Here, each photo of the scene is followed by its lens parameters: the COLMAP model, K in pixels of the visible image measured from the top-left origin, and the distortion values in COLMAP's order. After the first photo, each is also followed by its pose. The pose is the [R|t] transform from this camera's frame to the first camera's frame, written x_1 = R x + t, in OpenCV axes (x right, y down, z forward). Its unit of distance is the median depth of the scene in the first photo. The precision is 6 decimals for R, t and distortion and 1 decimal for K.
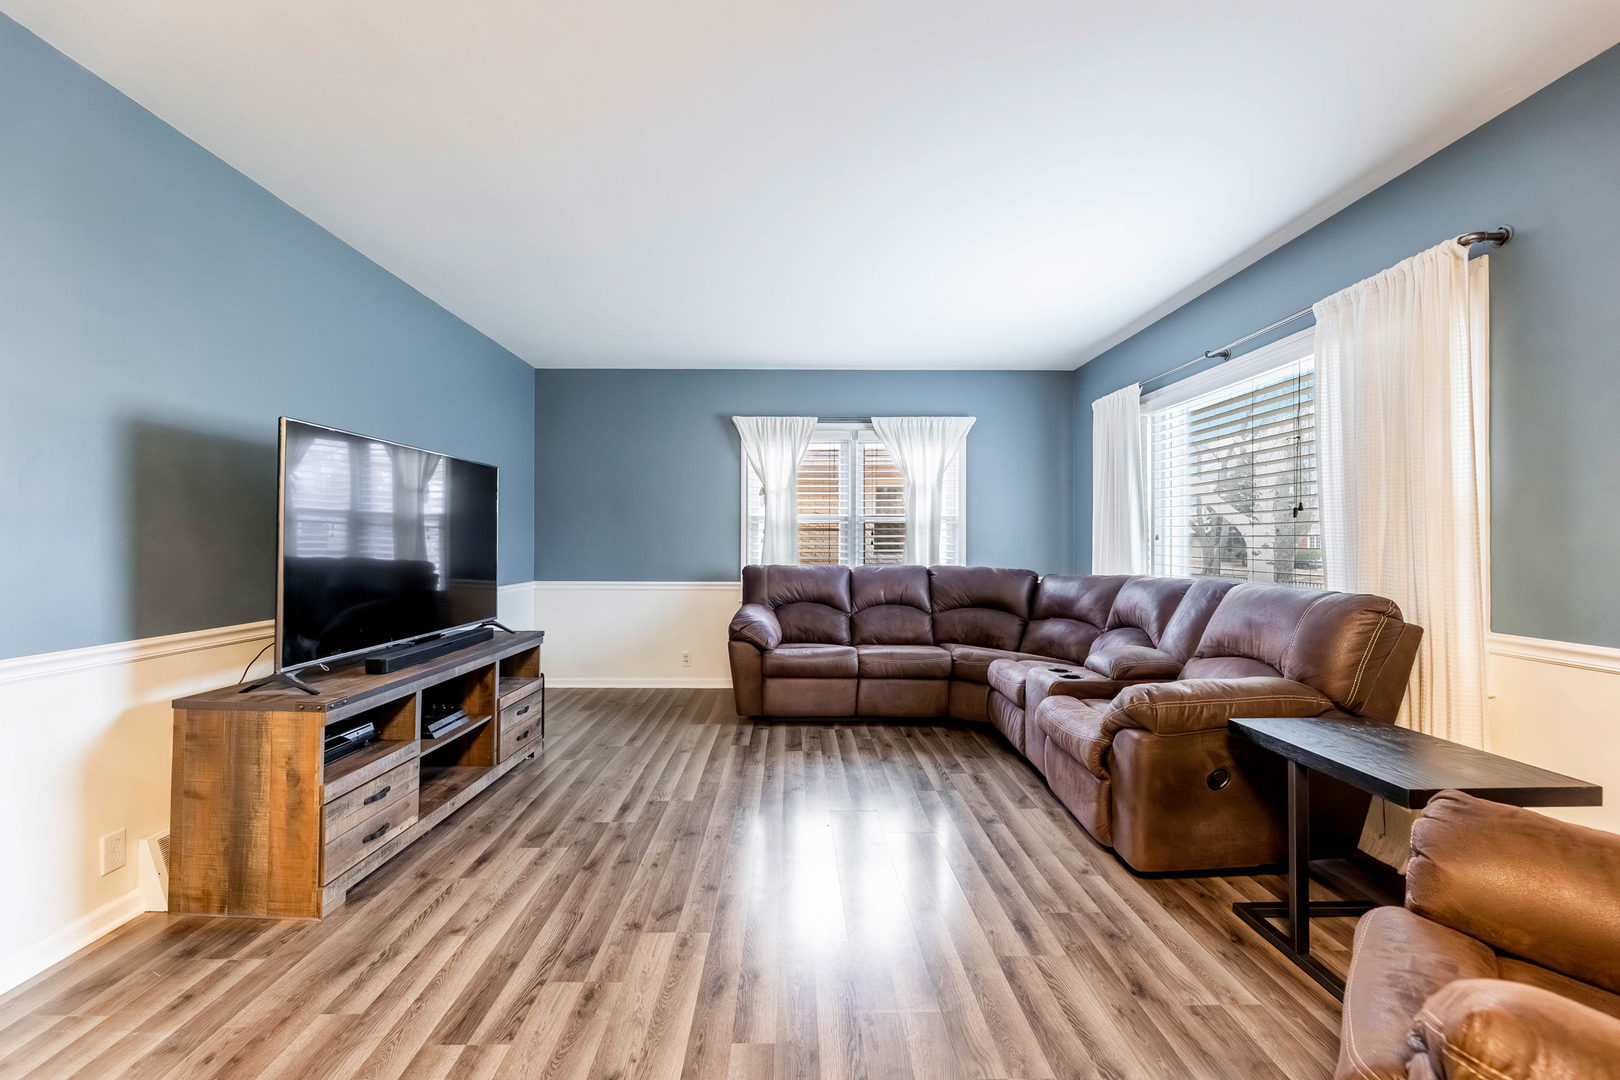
lens RADIAL K [[656.4, 0, 809.7], [0, 656.4, 536.4], [0, 0, 1]] dist [-0.000353, -0.000026]
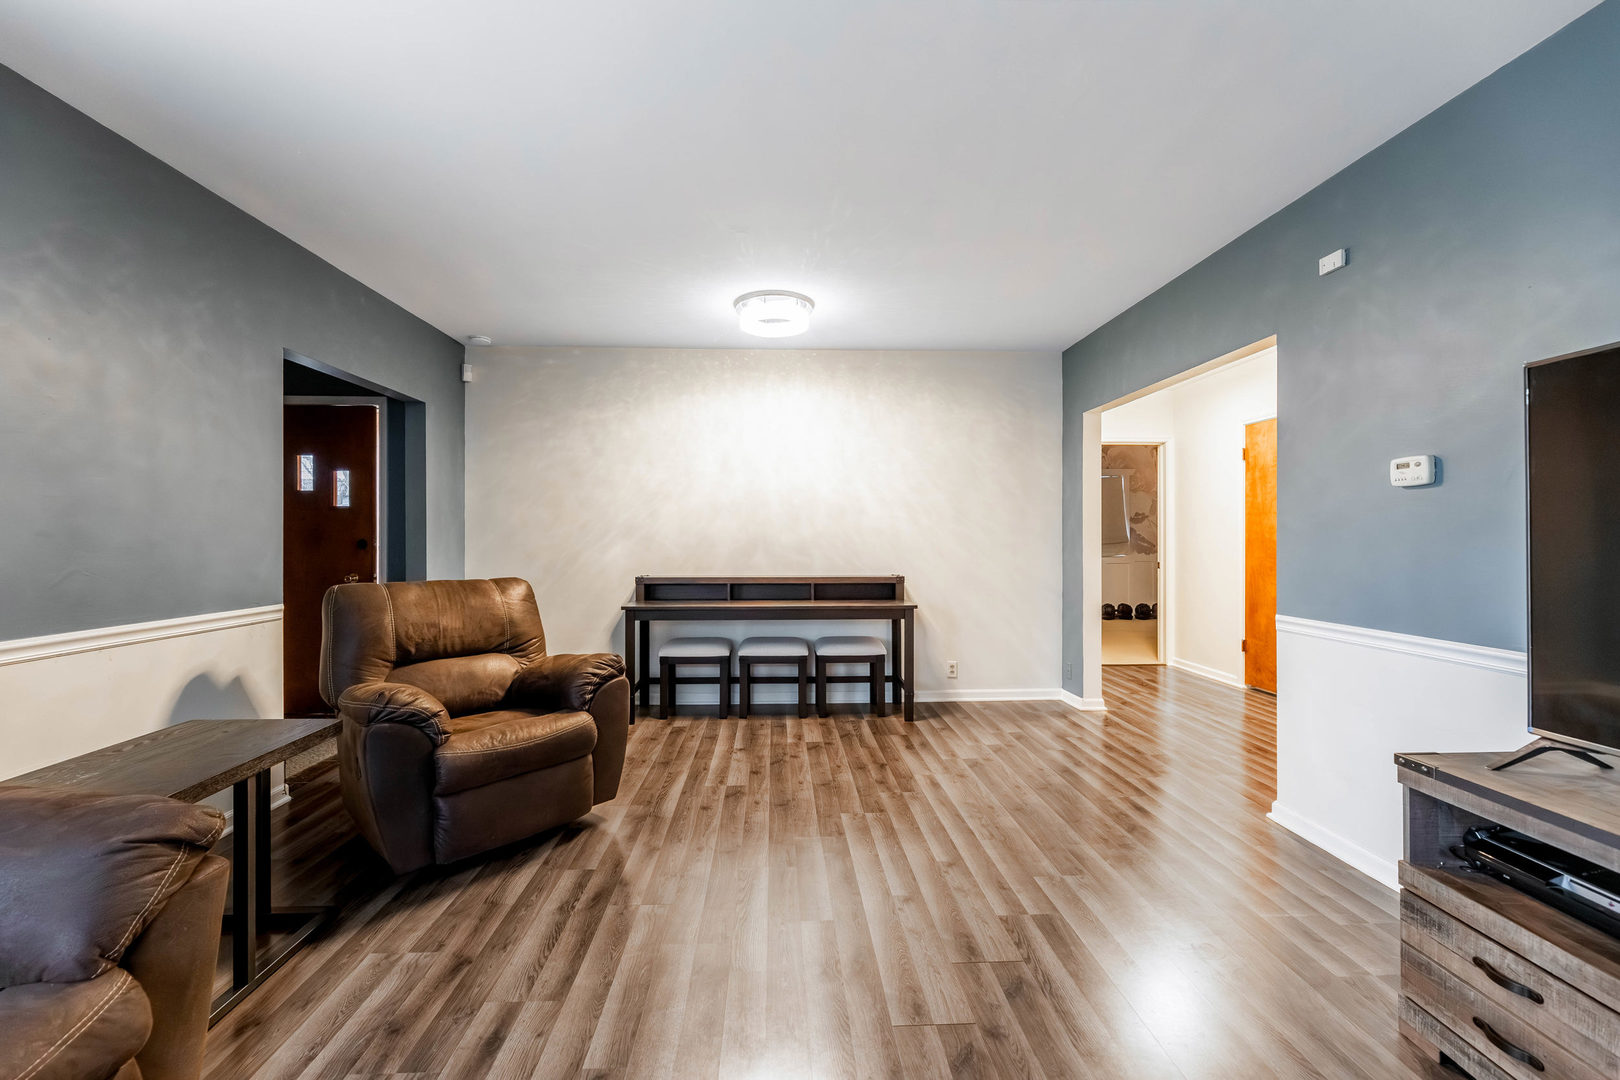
lens RADIAL K [[656.4, 0, 809.9], [0, 656.4, 536.3], [0, 0, 1]] dist [-0.000353, -0.000026]
pose [[-0.999602, -0.002041, -0.028154, -0.026415], [-0.001805, 0.999963, -0.008384, 0.007749], [0.028170, -0.008330, -0.999568, 1.889713]]
